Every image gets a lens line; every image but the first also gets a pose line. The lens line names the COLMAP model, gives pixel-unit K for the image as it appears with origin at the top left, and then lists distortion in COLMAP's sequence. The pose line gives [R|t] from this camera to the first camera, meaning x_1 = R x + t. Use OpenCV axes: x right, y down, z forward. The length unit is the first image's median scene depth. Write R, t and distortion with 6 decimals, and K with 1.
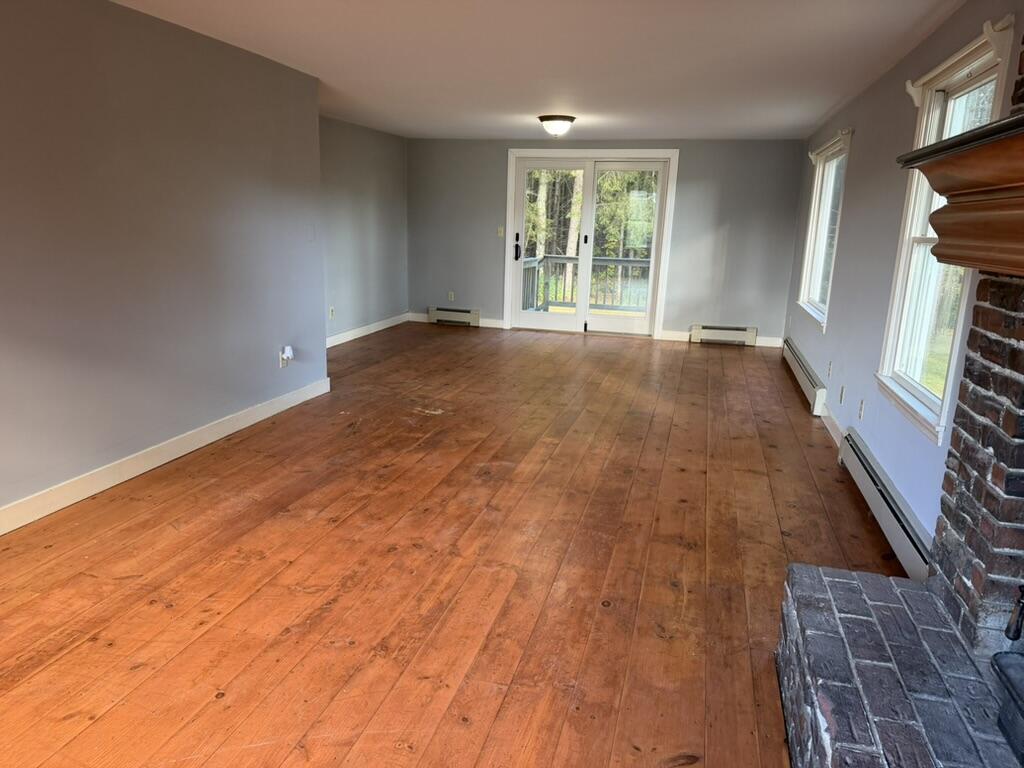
lens RADIAL K [[722.0, 0, 504.8], [0, 722.0, 381.3], [0, 0, 1]] dist [0.069763, -0.079519]
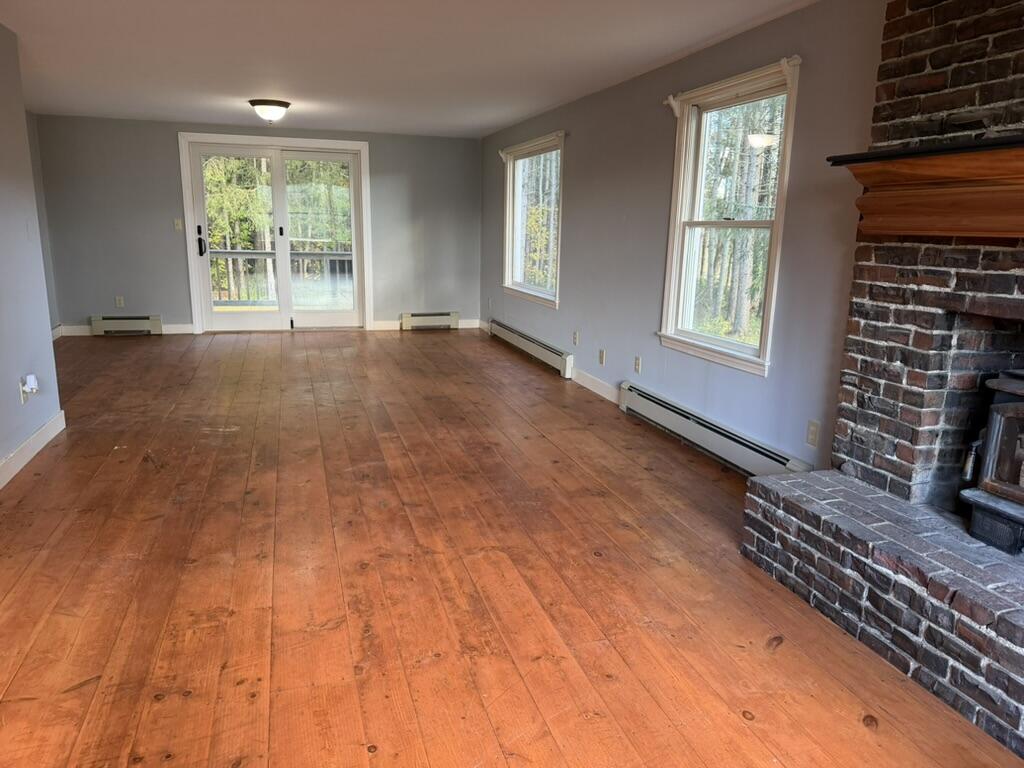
lens RADIAL K [[722.0, 0, 515.2], [0, 722.0, 378.9], [0, 0, 1]] dist [0.069763, -0.079519]
pose [[0.843769, -0.129097, 0.520949, -0.312370], [0.126287, 0.991143, 0.041072, -0.012647], [-0.521637, 0.031134, 0.852599, 0.070907]]
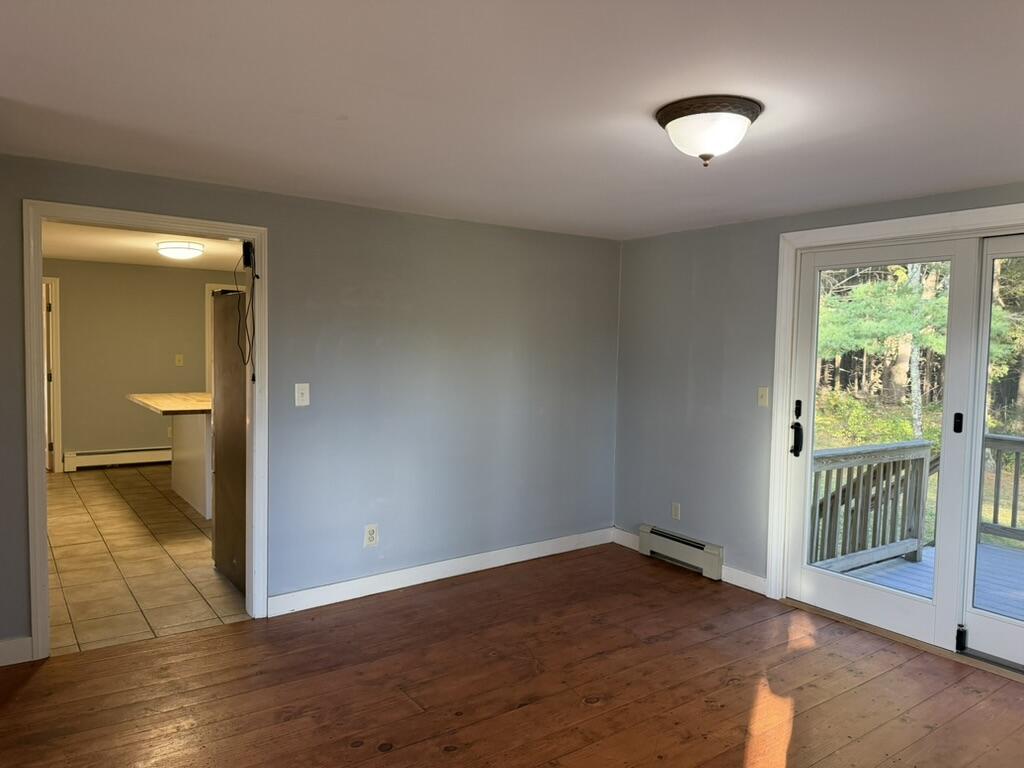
lens RADIAL K [[722.0, 0, 514.9], [0, 722.0, 389.8], [0, 0, 1]] dist [0.069763, -0.079519]
pose [[0.786838, 0.027775, -0.616535, 0.350016], [-0.134415, 0.982718, -0.127273, -0.268300], [0.602344, 0.183015, 0.776973, 1.094838]]
